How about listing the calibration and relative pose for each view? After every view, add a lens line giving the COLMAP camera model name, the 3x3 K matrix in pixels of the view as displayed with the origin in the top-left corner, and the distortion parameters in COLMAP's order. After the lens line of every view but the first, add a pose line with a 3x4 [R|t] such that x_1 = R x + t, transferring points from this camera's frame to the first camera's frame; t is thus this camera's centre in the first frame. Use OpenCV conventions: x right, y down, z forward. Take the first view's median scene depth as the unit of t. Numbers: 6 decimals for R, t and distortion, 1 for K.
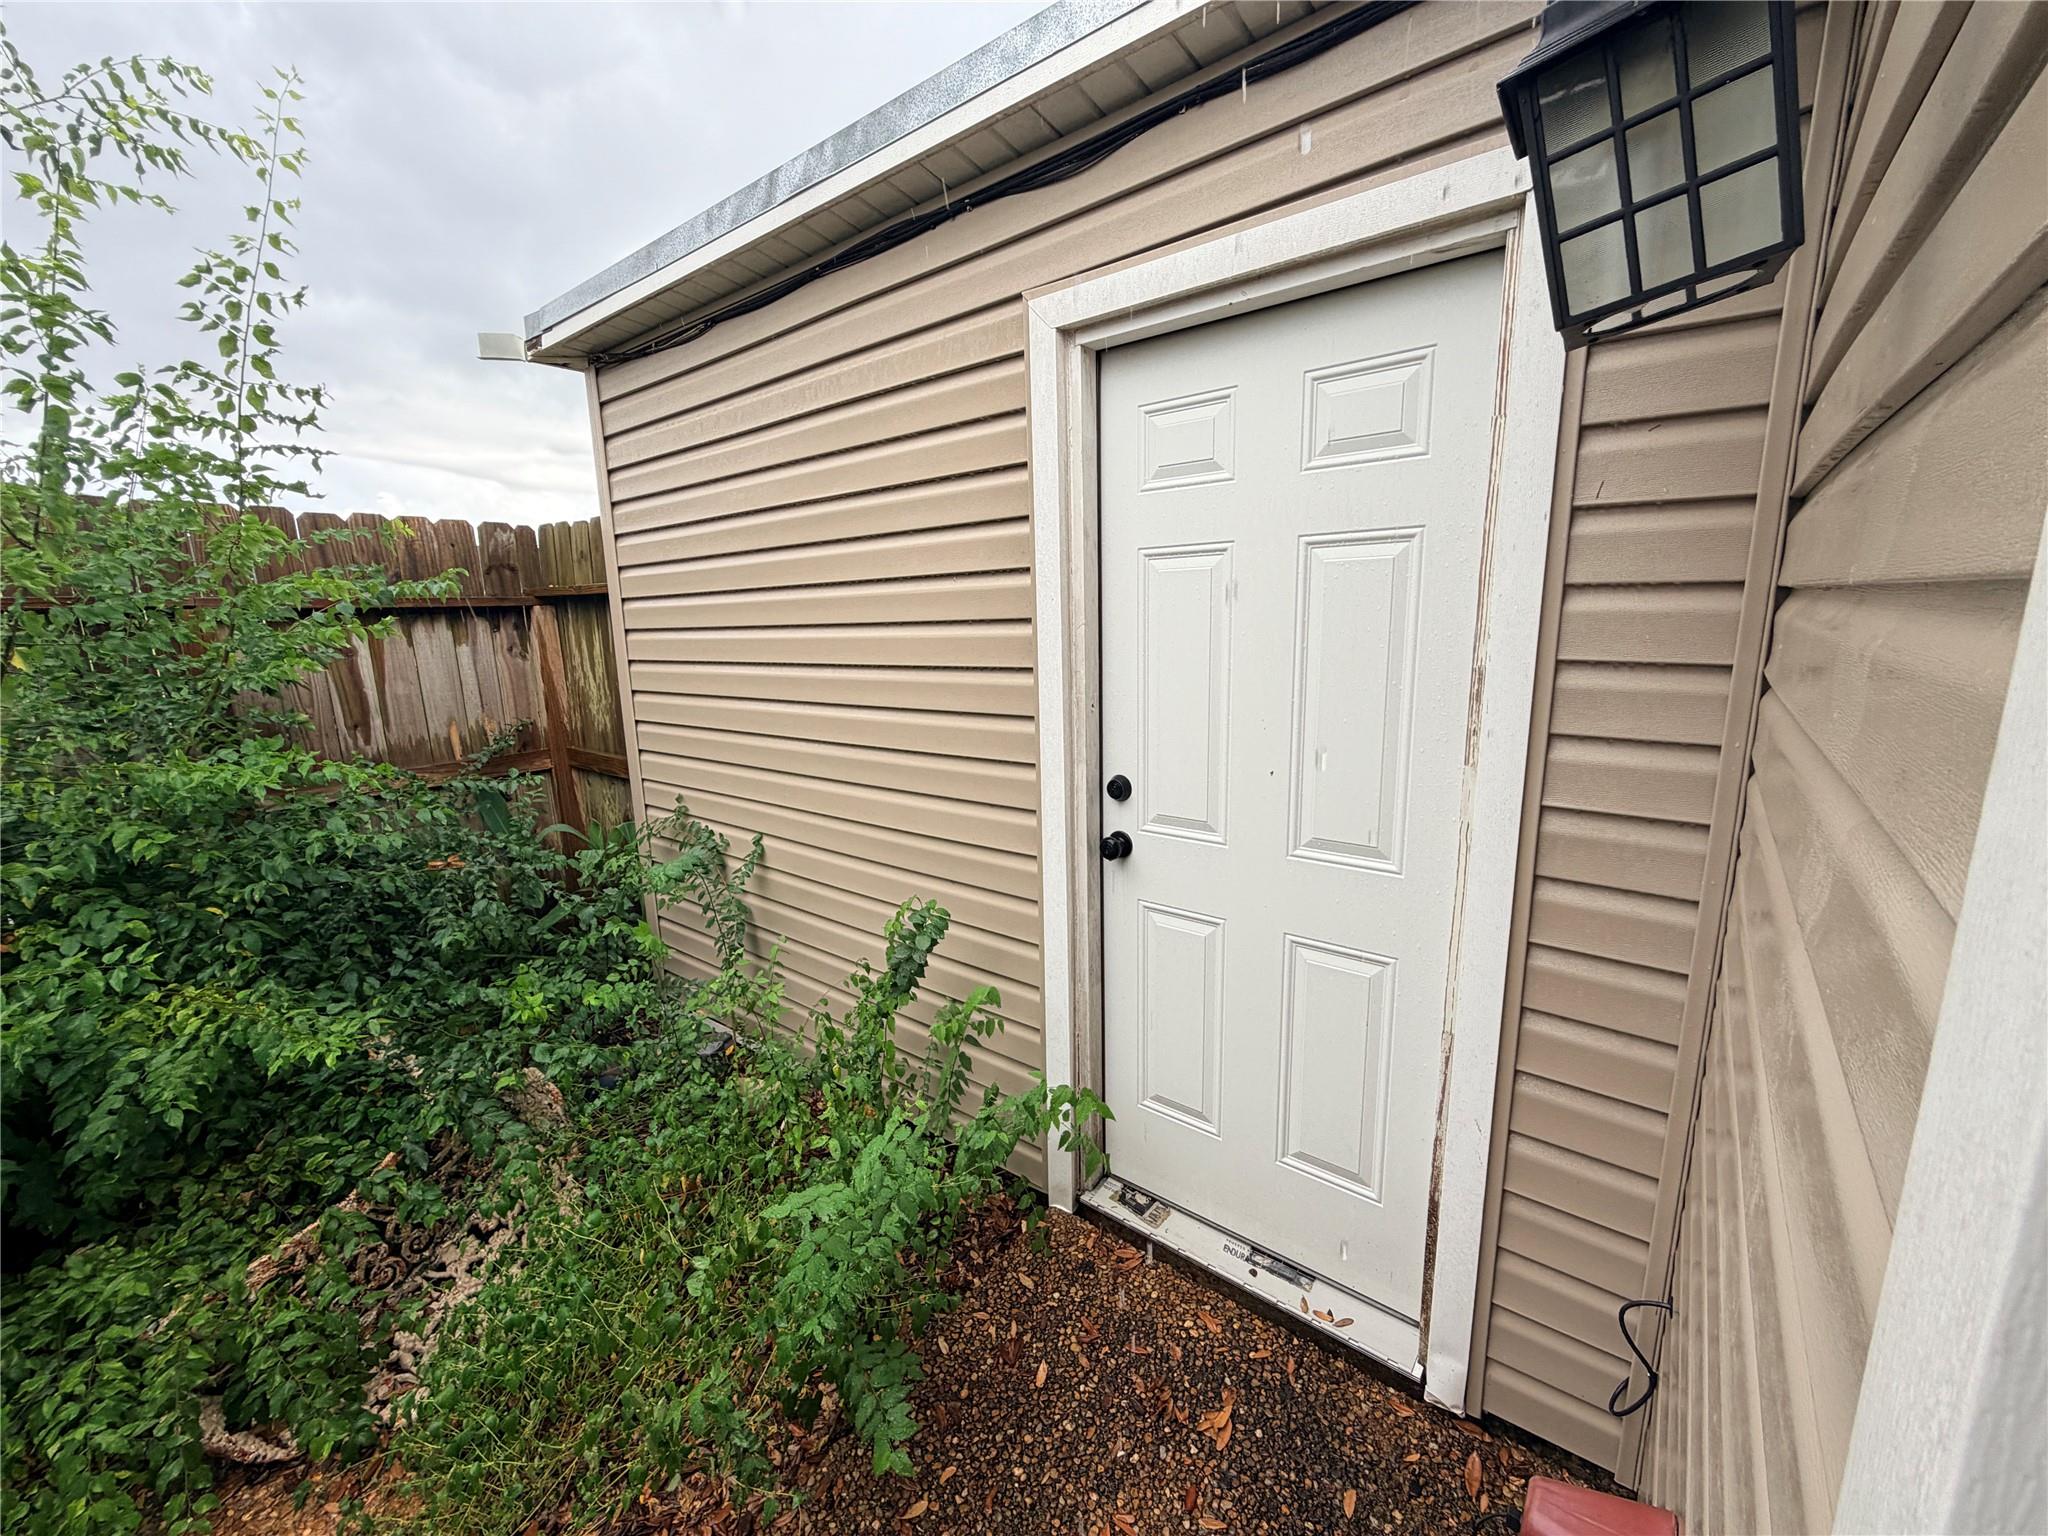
lens RADIAL K [[821.7, 0, 1019.2], [0, 821.7, 767.2], [0, 0, 1]] dist [0.002014, -0.000191]
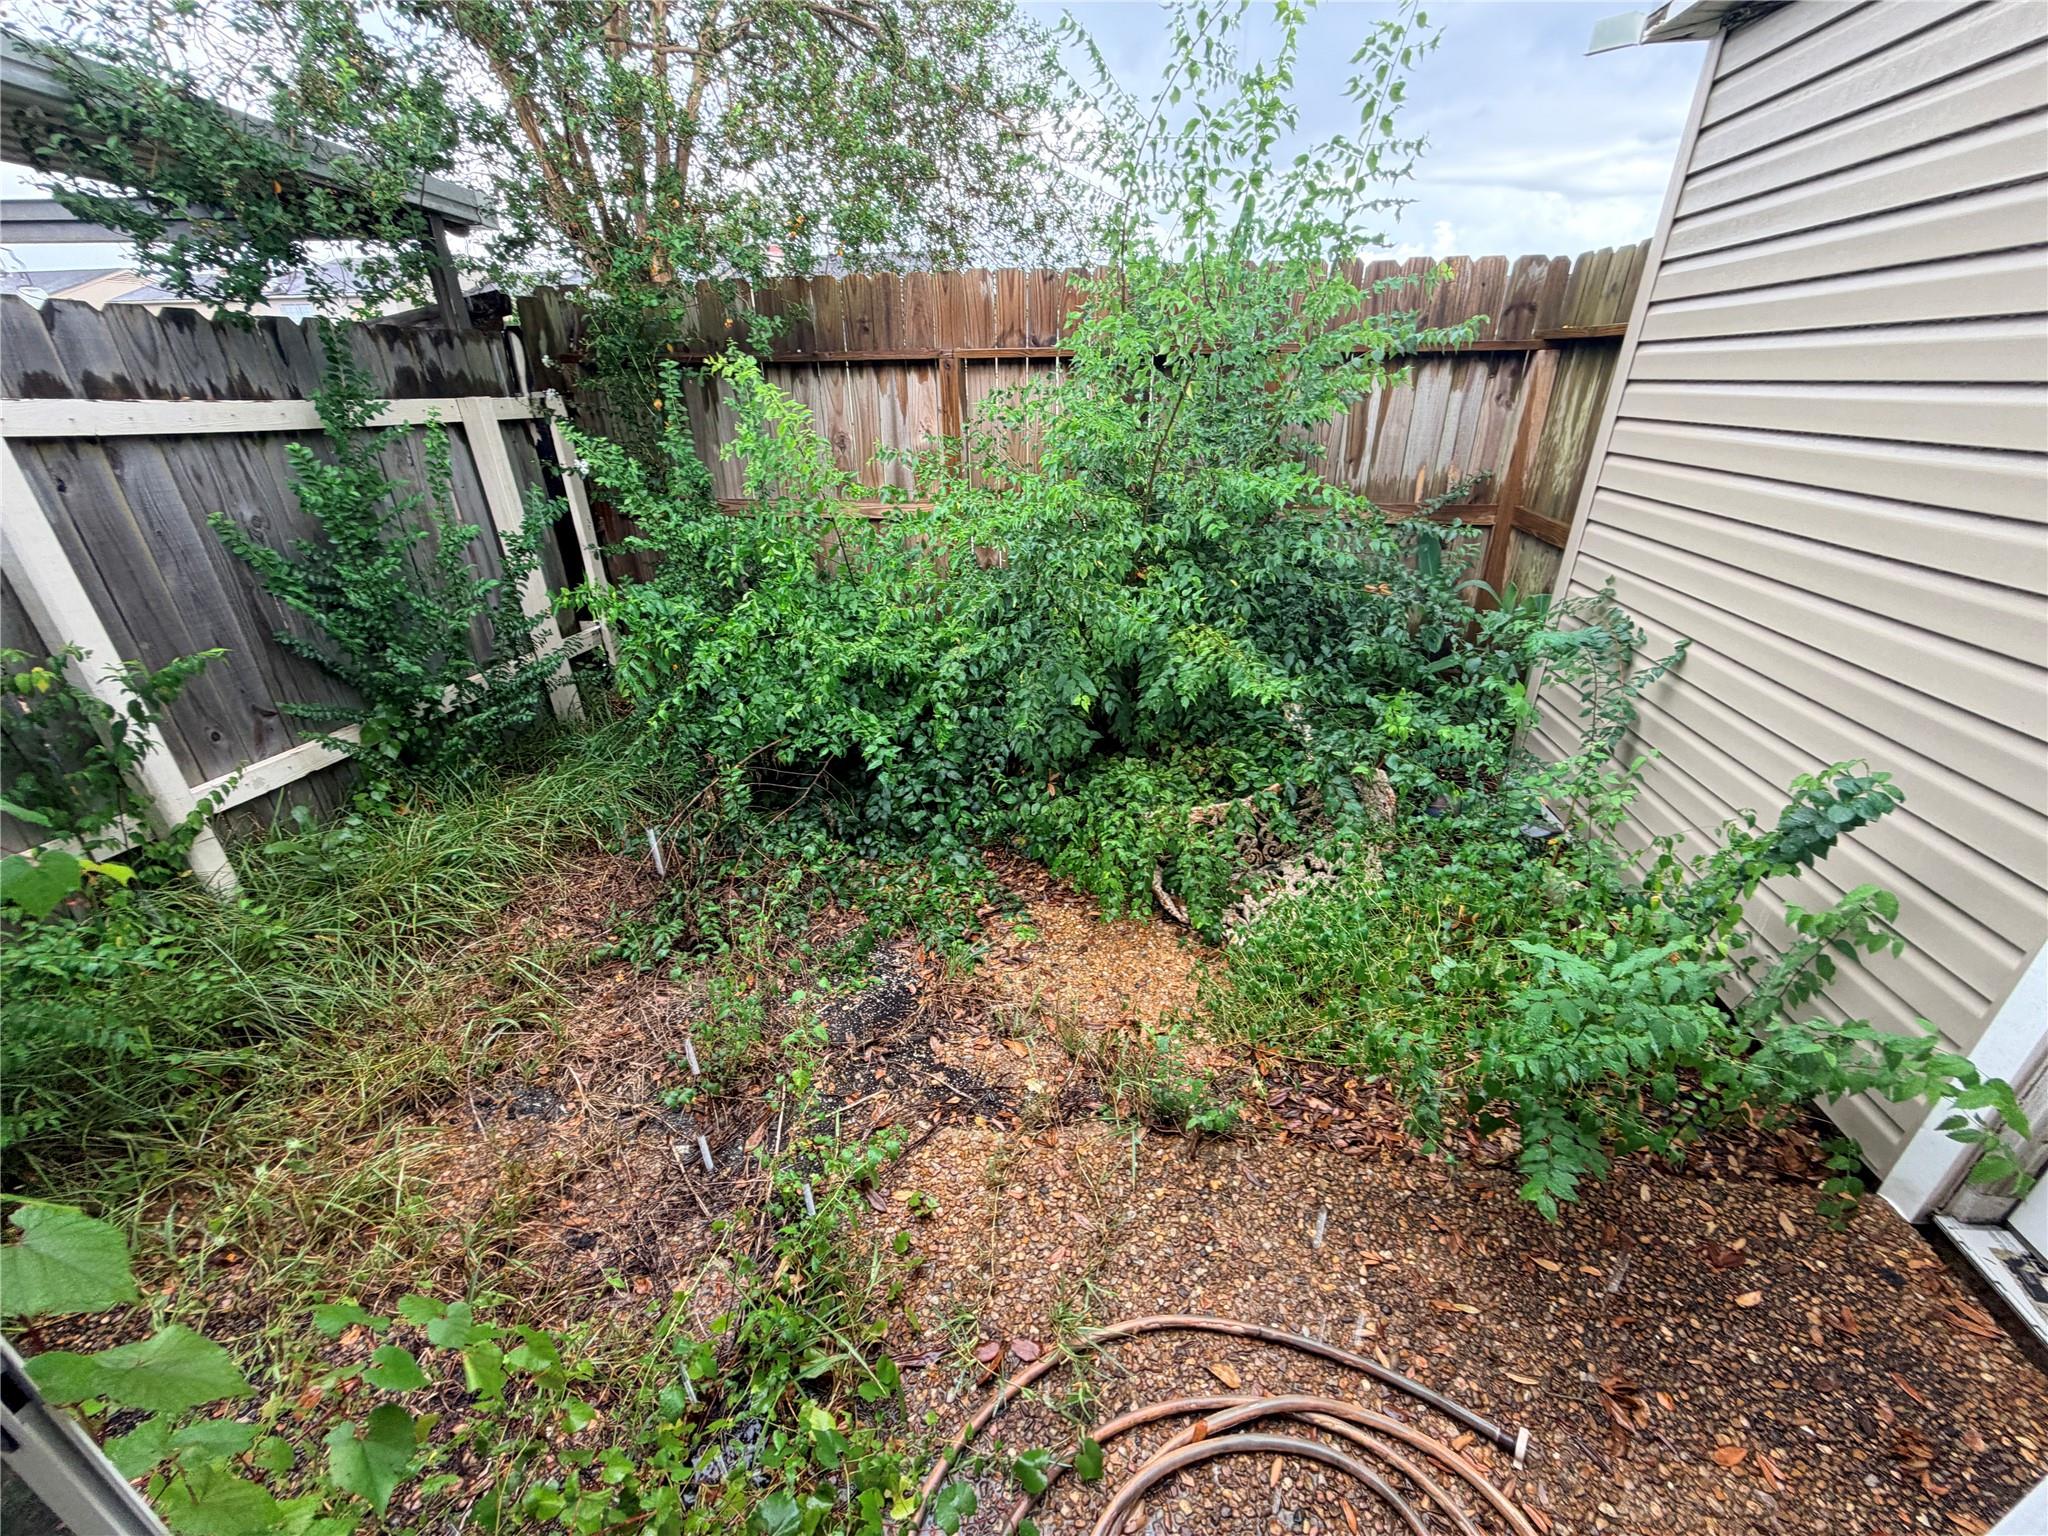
lens RADIAL K [[821.7, 0, 1019.2], [0, 821.7, 767.2], [0, 0, 1]] dist [0.002014, -0.000191]
pose [[0.502182, 0.396120, -0.768702, 0.069347], [-0.168509, 0.916702, 0.362302, 0.011353], [0.848185, -0.052408, 0.527101, -0.093722]]
